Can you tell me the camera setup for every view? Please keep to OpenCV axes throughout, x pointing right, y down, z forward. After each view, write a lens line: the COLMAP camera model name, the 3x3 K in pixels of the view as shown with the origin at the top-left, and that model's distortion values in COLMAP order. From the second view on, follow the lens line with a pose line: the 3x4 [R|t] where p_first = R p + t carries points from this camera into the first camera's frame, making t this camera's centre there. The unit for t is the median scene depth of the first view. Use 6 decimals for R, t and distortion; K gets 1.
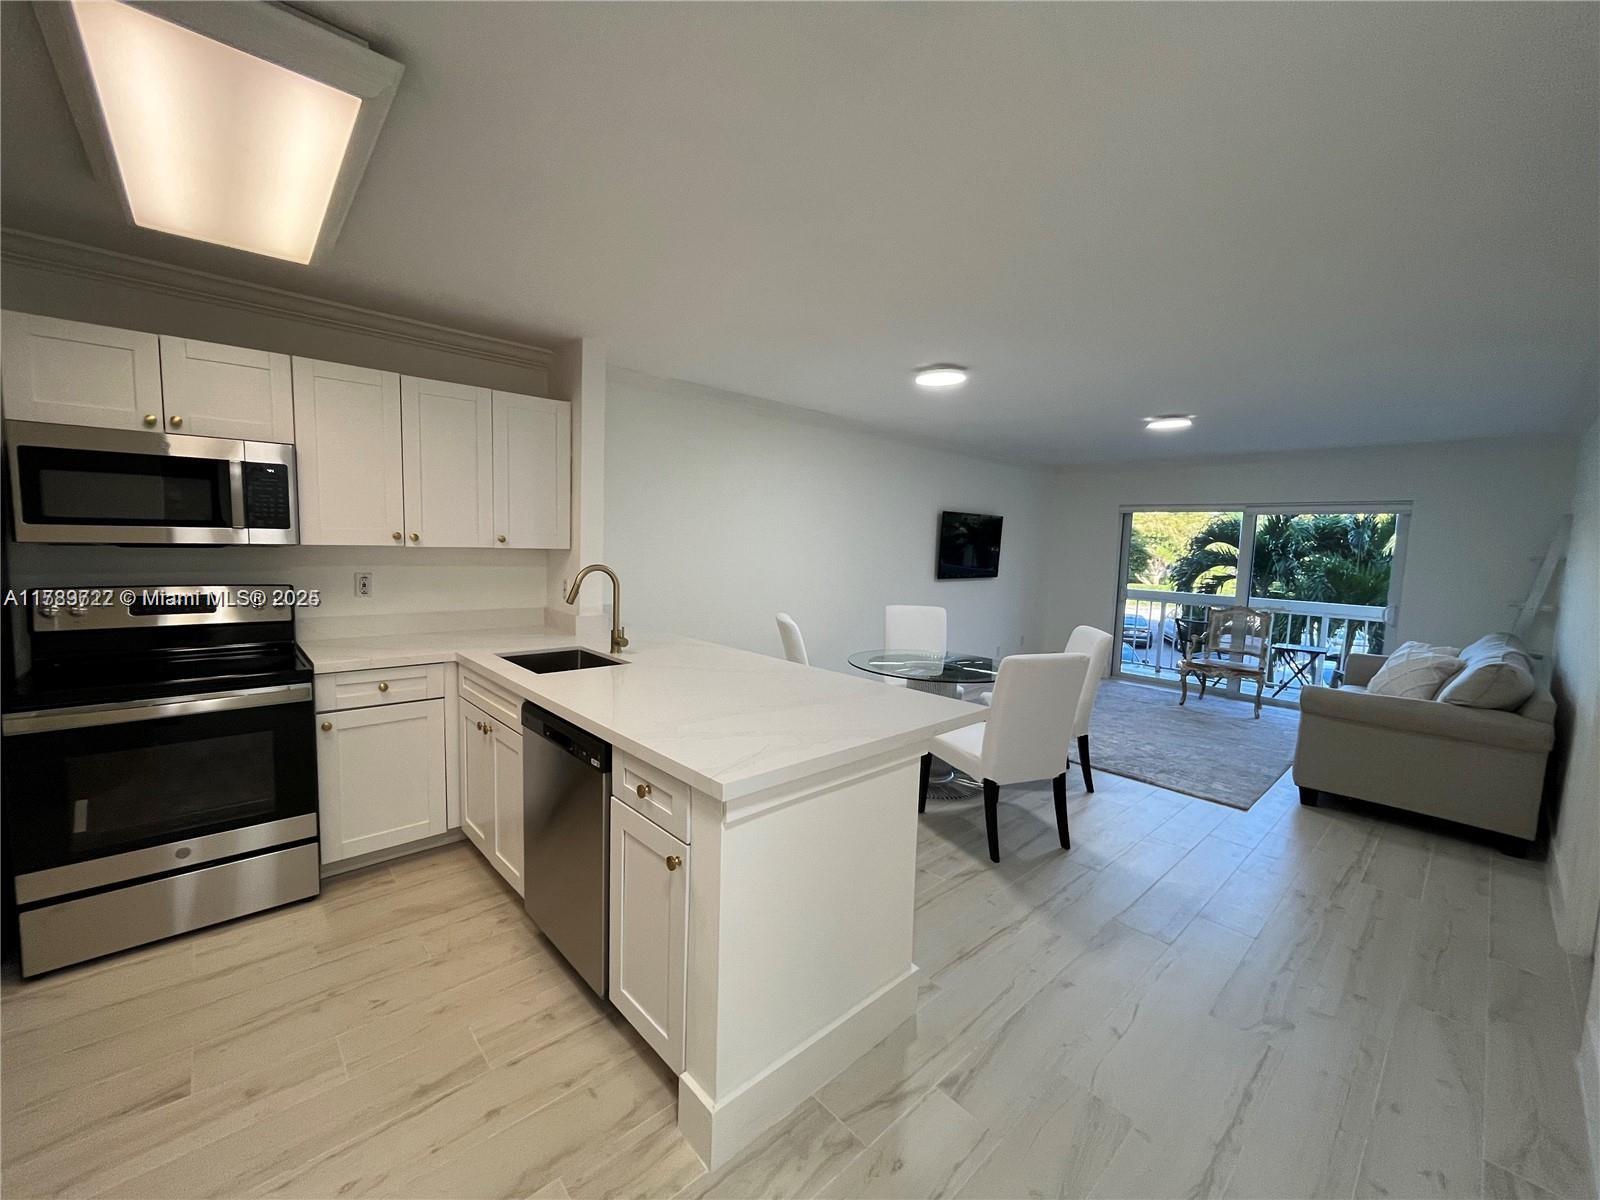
lens RADIAL K [[645.6, 0, 795.9], [0, 645.6, 599.8], [0, 0, 1]] dist [-0.001375, 0.000062]
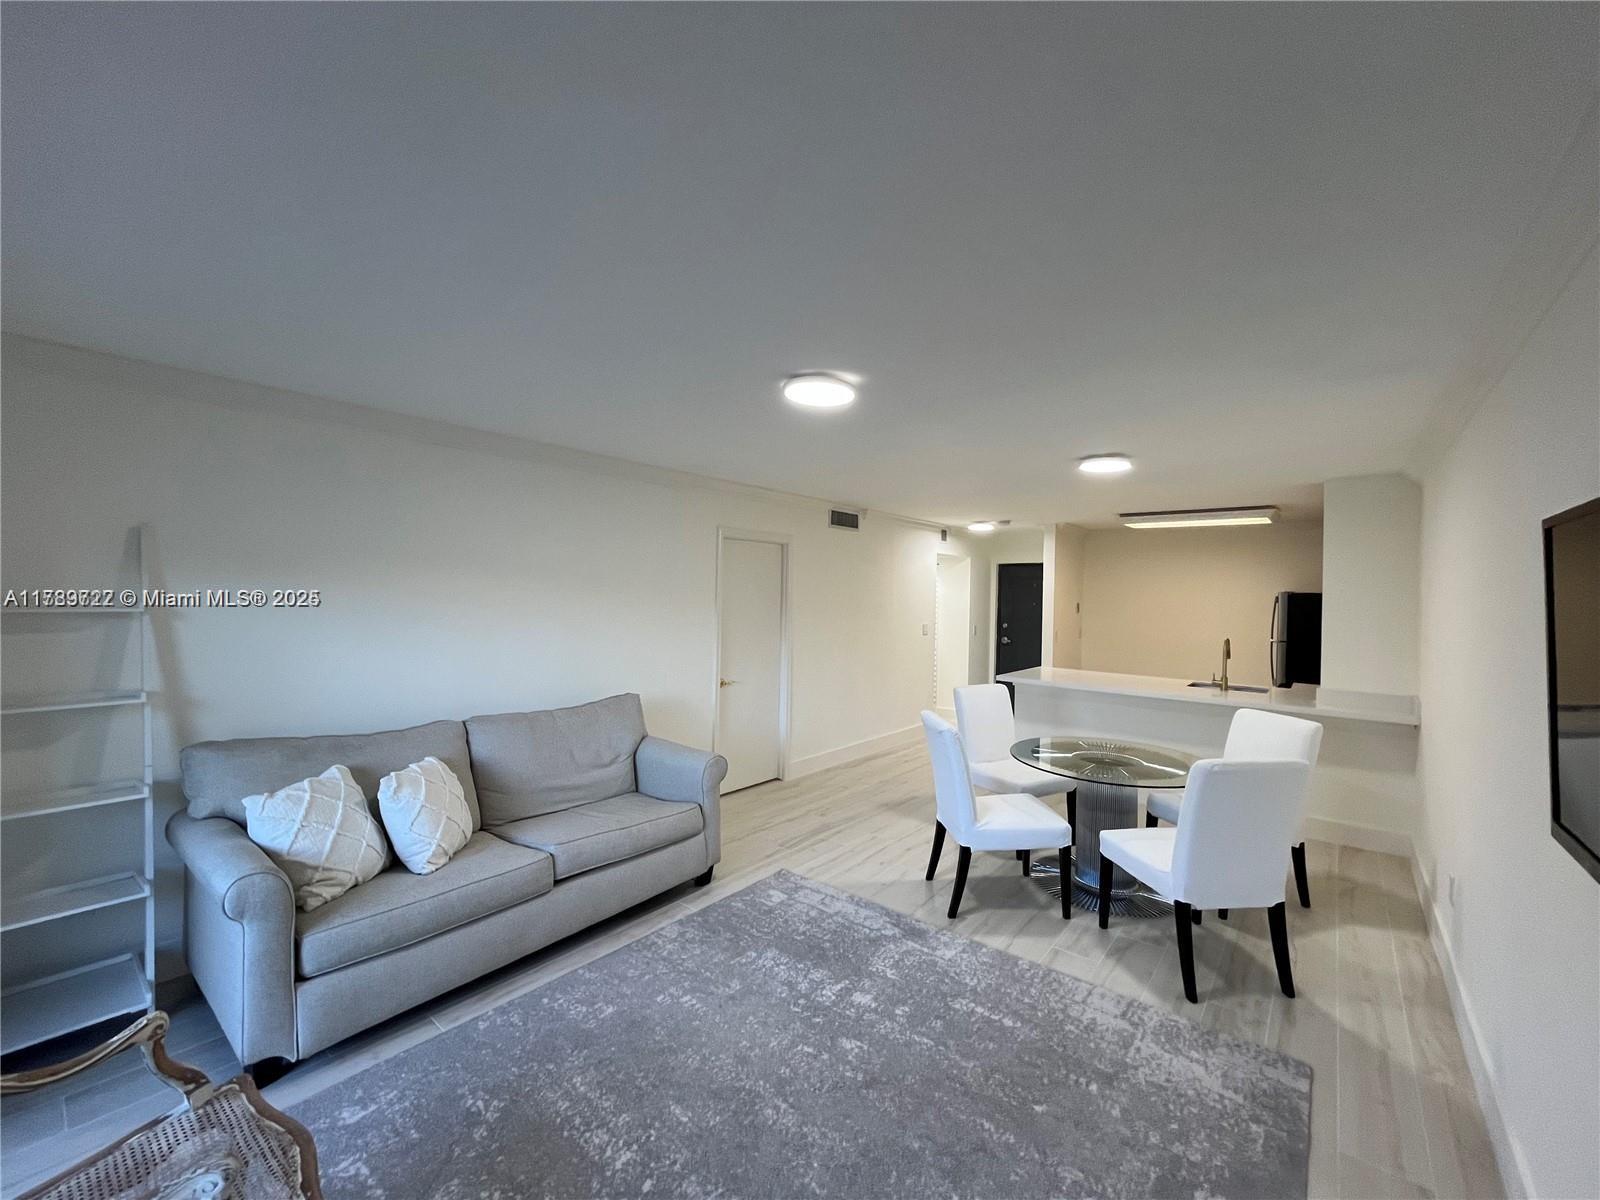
lens RADIAL K [[645.6, 0, 795.9], [0, 645.6, 599.8], [0, 0, 1]] dist [-0.001375, 0.000062]
pose [[-0.989968, -0.043908, -0.134296, 0.516255], [-0.057252, 0.993620, 0.097167, -0.118335], [0.129173, 0.103881, -0.986166, 1.211525]]
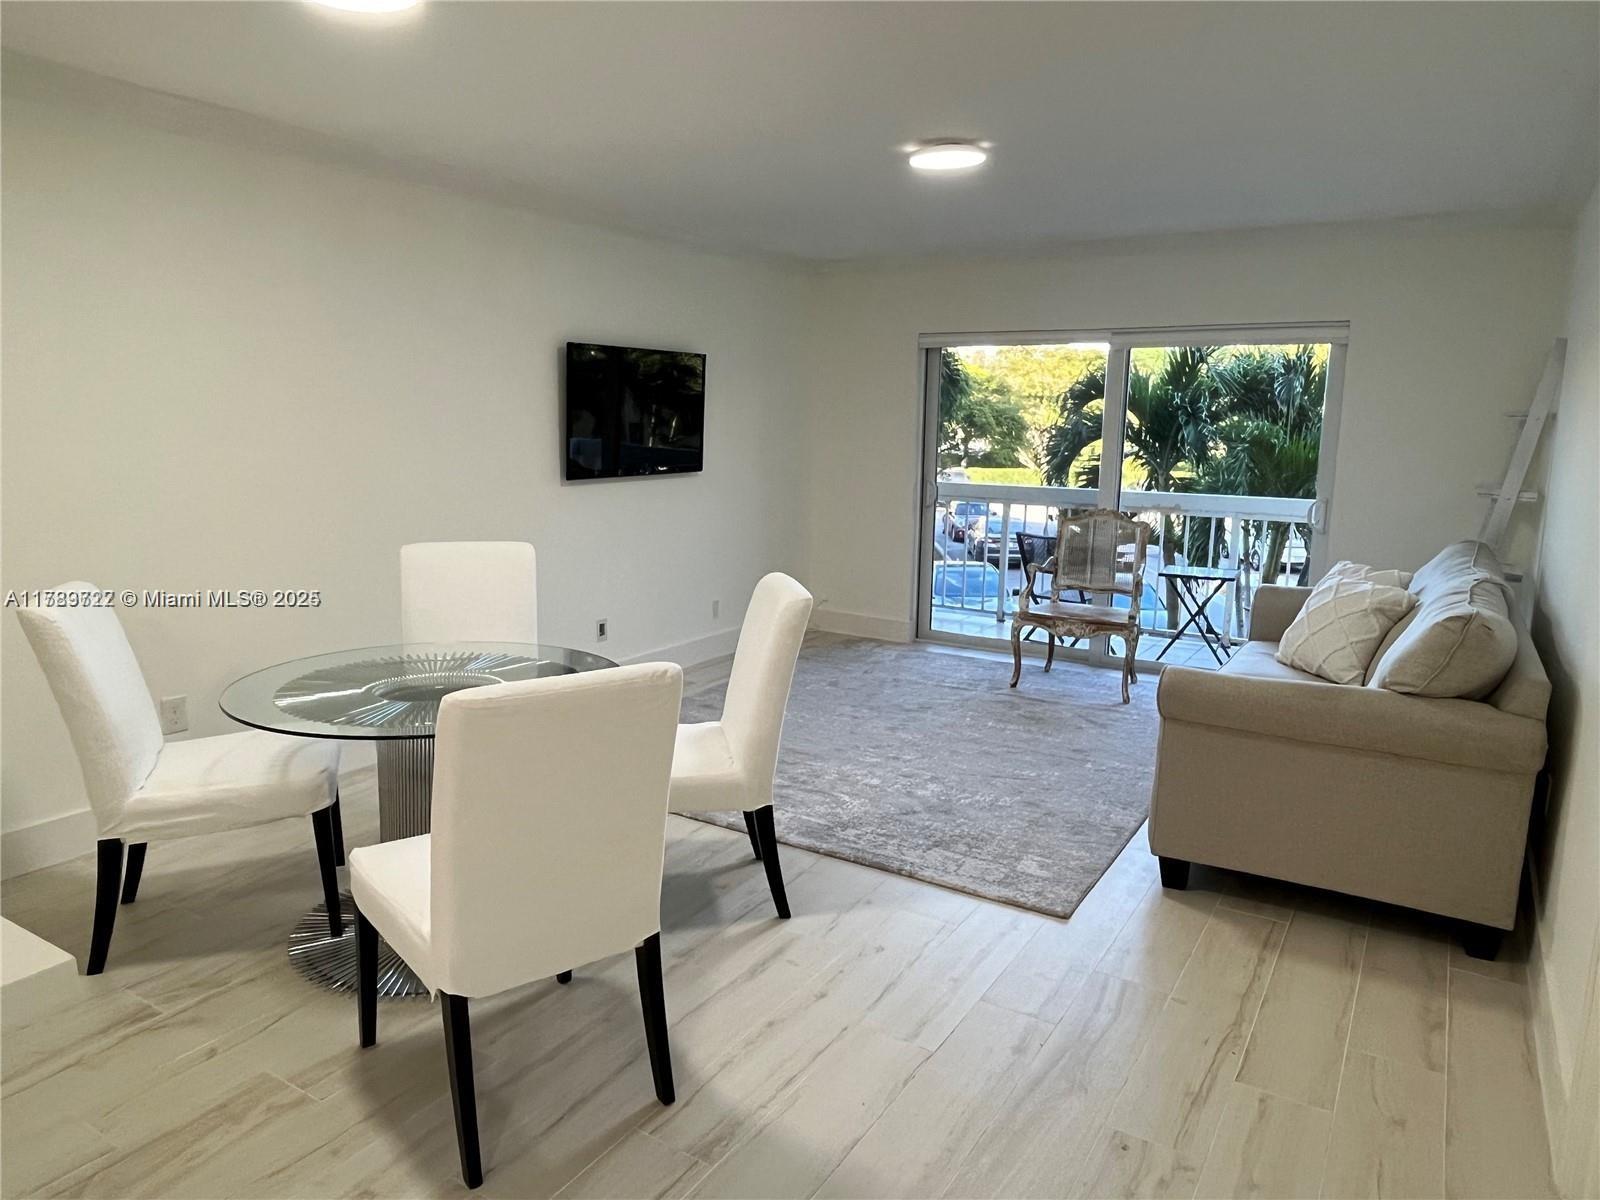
lens RADIAL K [[1054.9, 0, 786.8], [0, 1054.9, 596.6], [0, 0, 1]] dist [-0.003884, -0.000052]
pose [[0.965056, -0.063209, 0.254308, 0.177654], [0.041534, 0.995100, 0.089723, -0.008626], [-0.258733, -0.076025, 0.962952, 0.166505]]
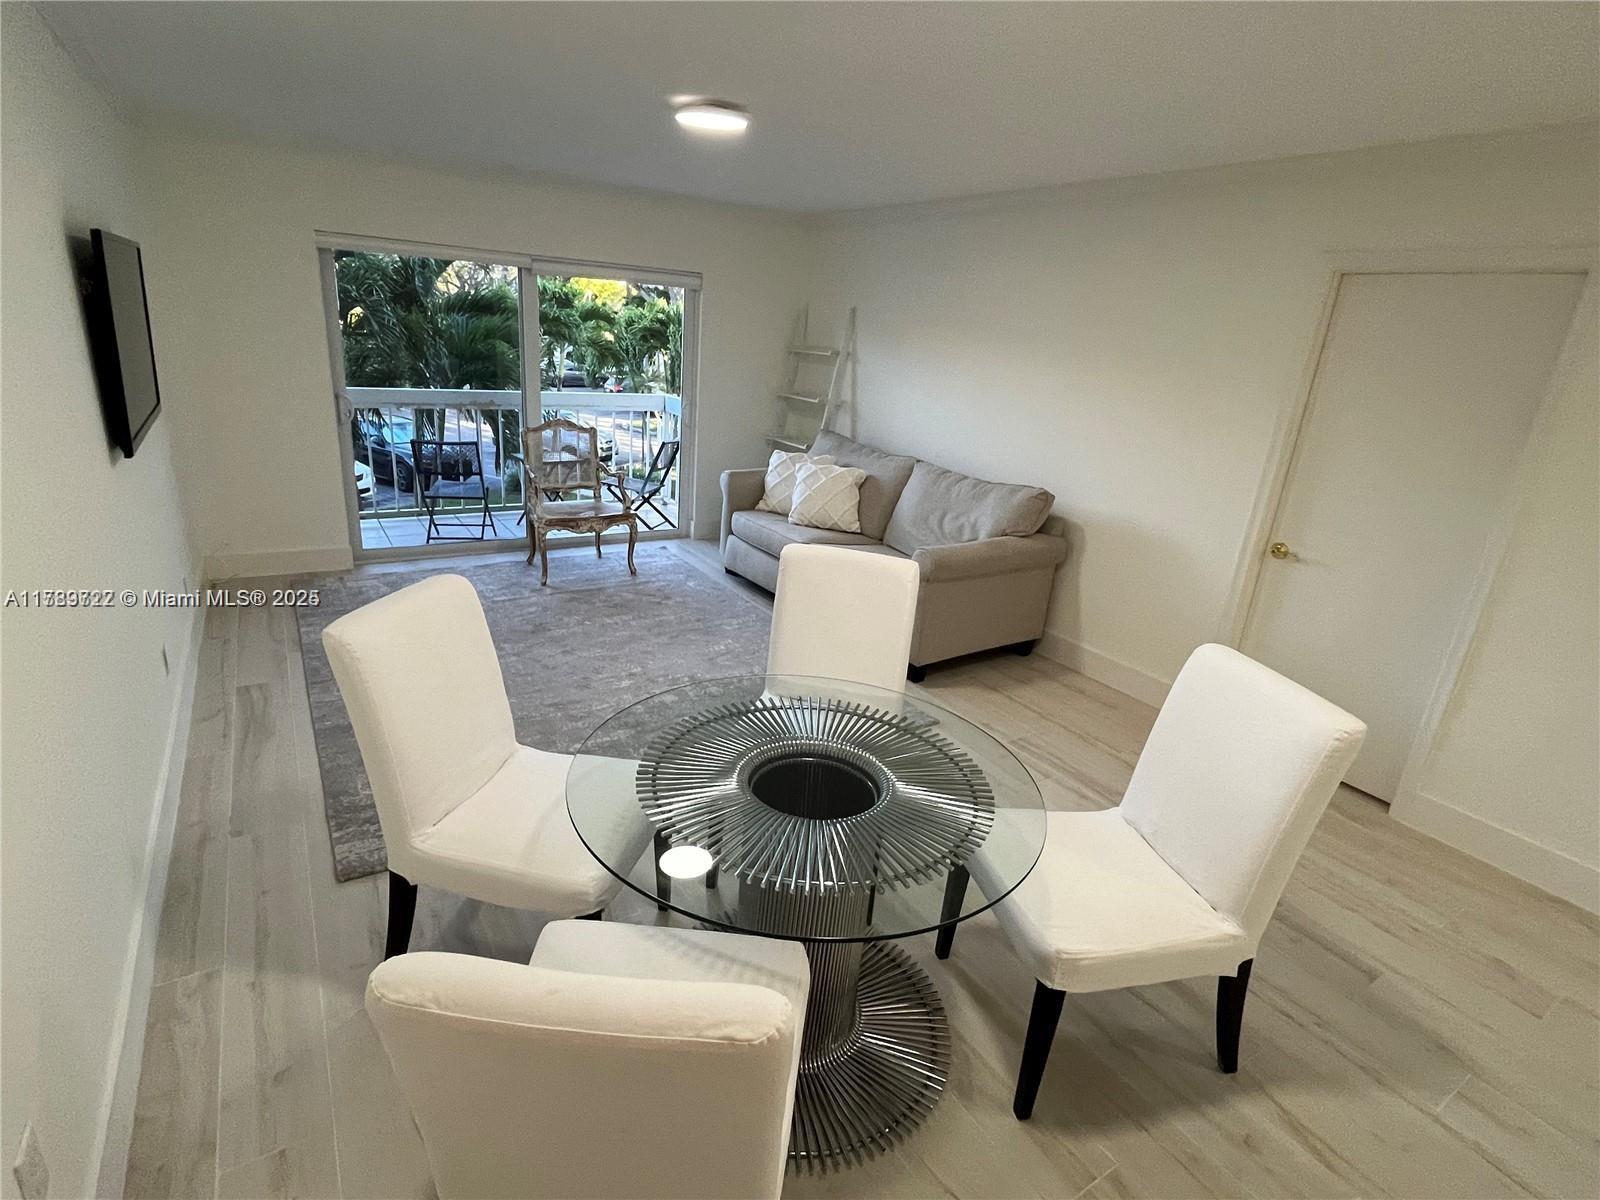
lens RADIAL K [[794.2, 0, 800.0], [0, 794.2, 600.0], [0, 0, 1]] dist [-0.001988, -0.000199]
pose [[0.168076, -0.339990, 0.925288, -0.113104], [0.021418, 0.939679, 0.341387, -0.095368], [-0.985541, -0.037561, 0.165219, 0.629853]]
